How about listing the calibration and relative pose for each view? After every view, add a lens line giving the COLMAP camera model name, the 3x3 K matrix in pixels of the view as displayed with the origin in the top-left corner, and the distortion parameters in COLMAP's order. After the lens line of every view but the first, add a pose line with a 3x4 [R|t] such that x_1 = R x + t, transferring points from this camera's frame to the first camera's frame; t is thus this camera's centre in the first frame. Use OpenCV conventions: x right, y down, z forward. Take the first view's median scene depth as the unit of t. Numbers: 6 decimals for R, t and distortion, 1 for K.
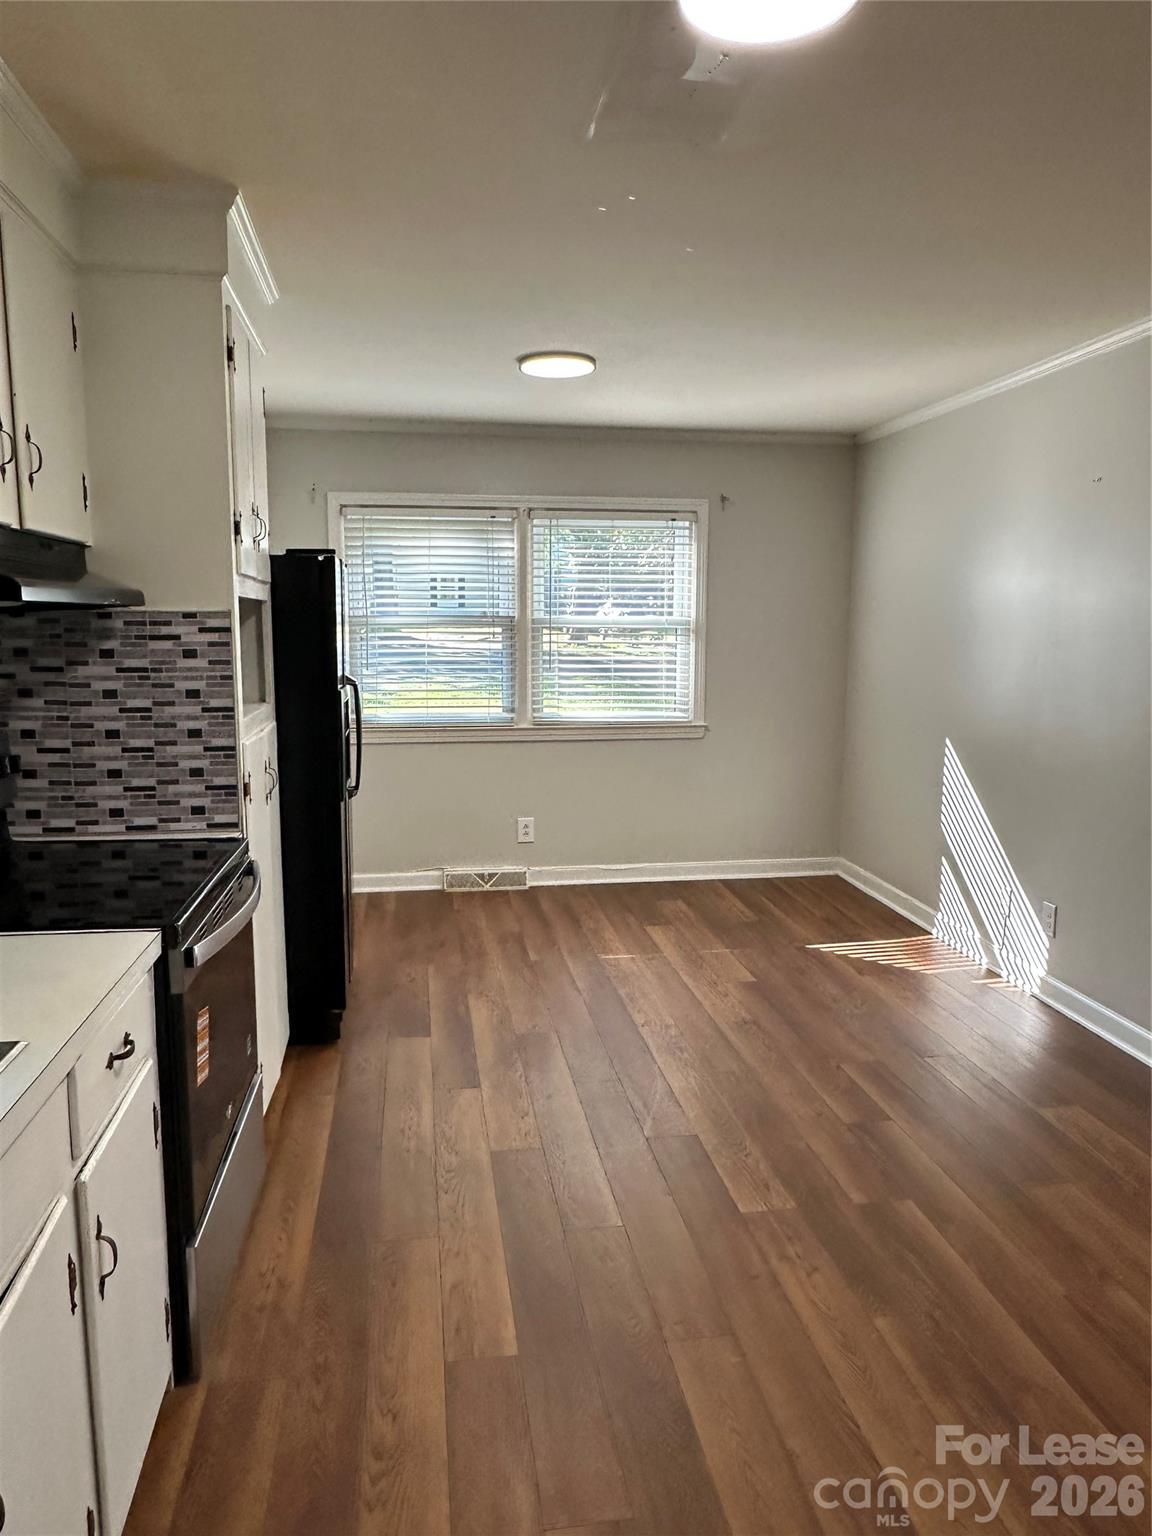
lens RADIAL K [[1038.7, 0, 576.0], [0, 1038.7, 768.0], [0, 0, 1]] dist [0.005625, 0.001168]
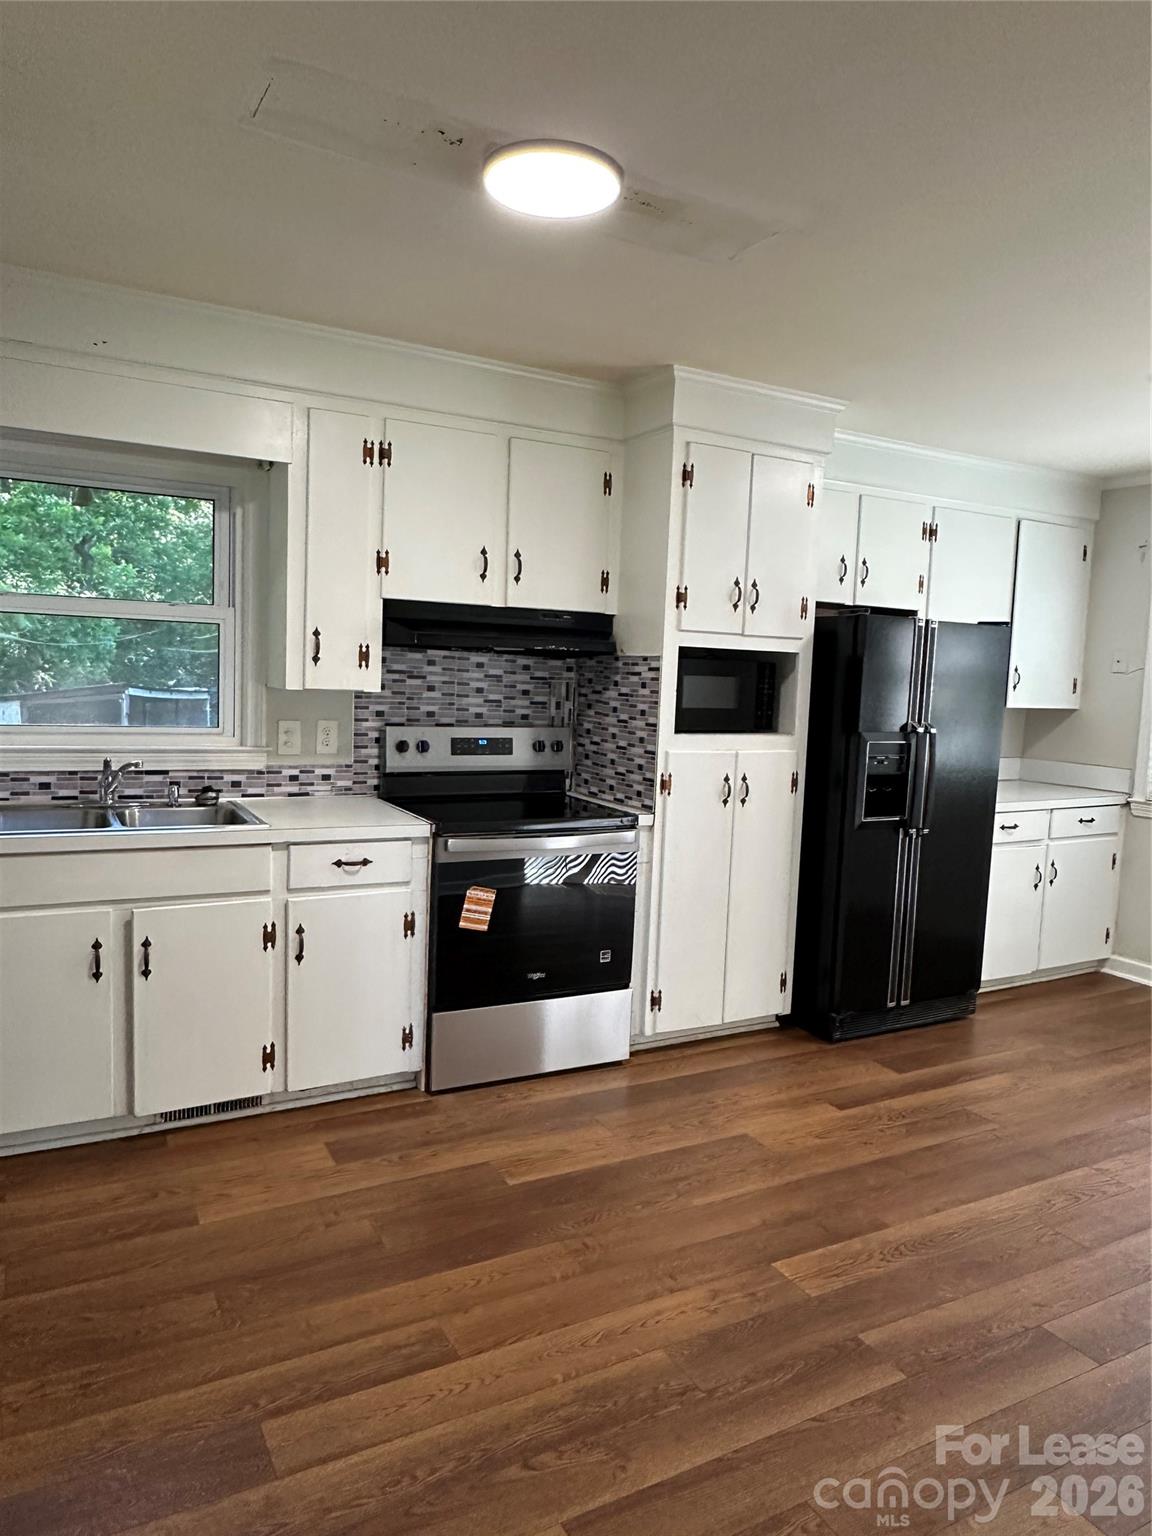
lens RADIAL K [[994.3, 0, 546.1], [0, 994.3, 771.2], [0, 0, 1]] dist [-0.003891, -0.001726]
pose [[0.333618, 0.104079, -0.936945, 0.902271], [-0.171949, 0.983932, 0.048073, -0.034994], [0.926894, 0.145069, 0.346154, 0.410614]]
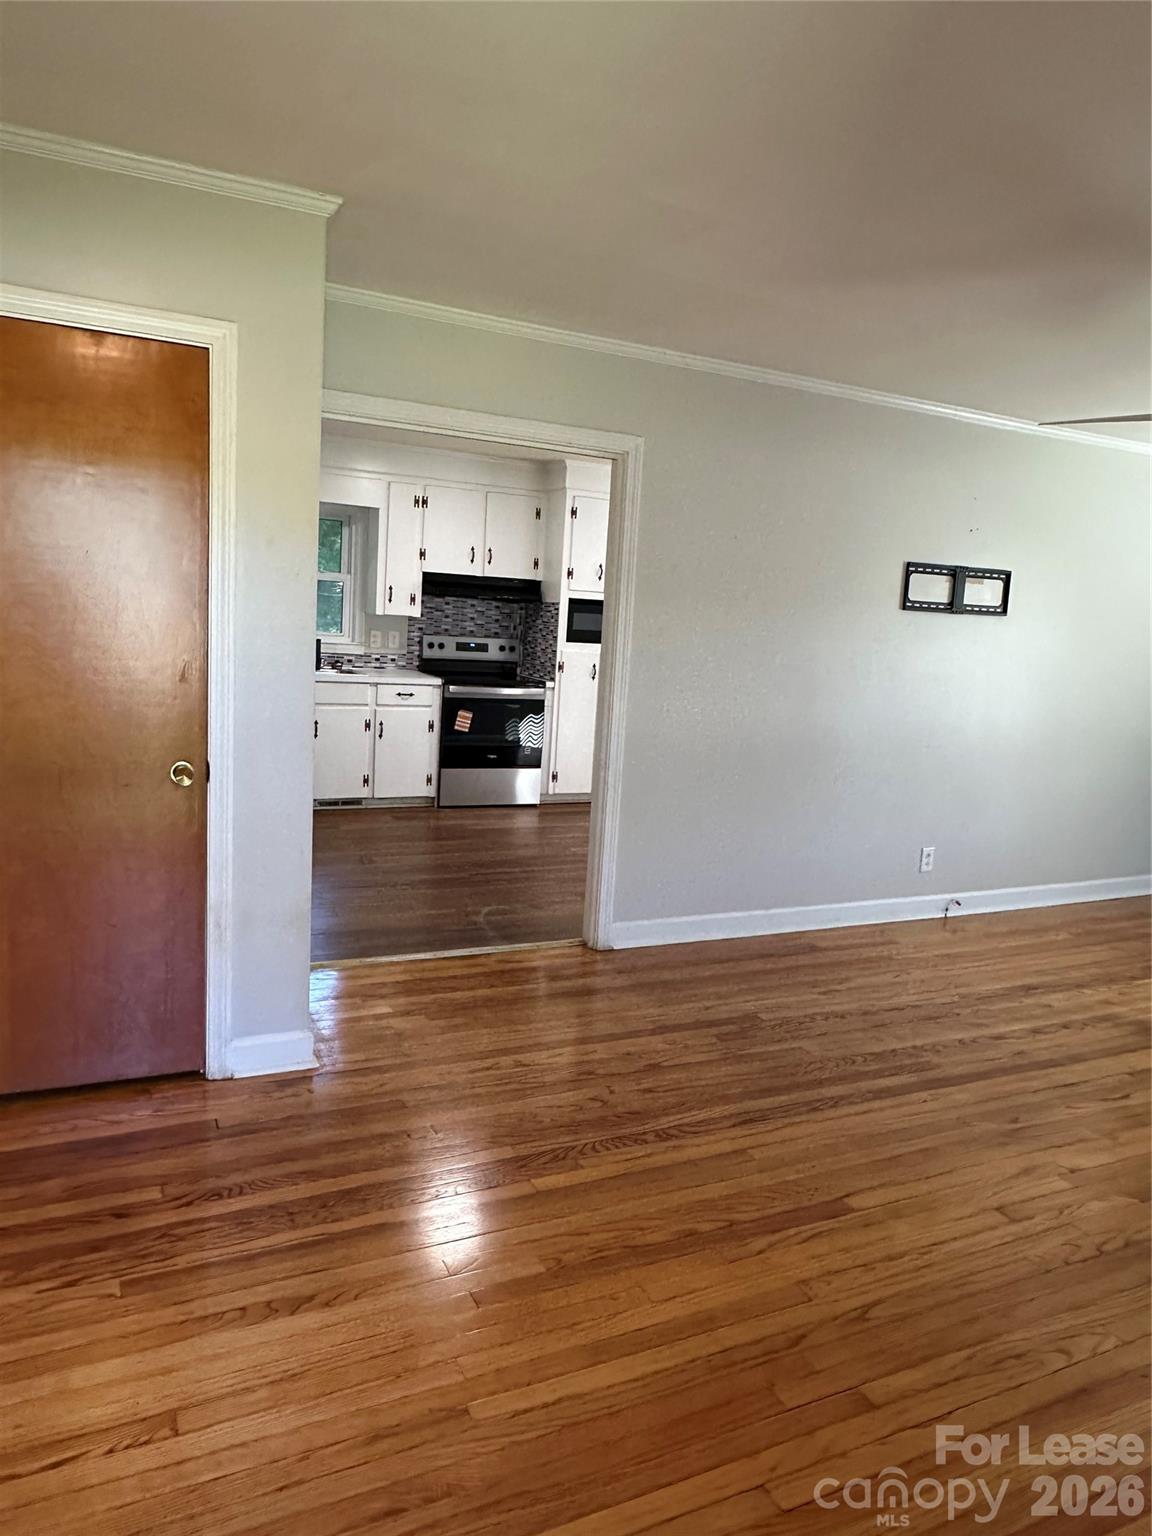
lens RADIAL K [[994.3, 0, 546.1], [0, 994.3, 771.2], [0, 0, 1]] dist [-0.003891, -0.001726]
pose [[0.280142, 0.164083, -0.945832, 2.320198], [-0.196702, 0.974189, 0.110742, 0.004674], [0.939590, 0.155023, 0.305187, 0.206585]]
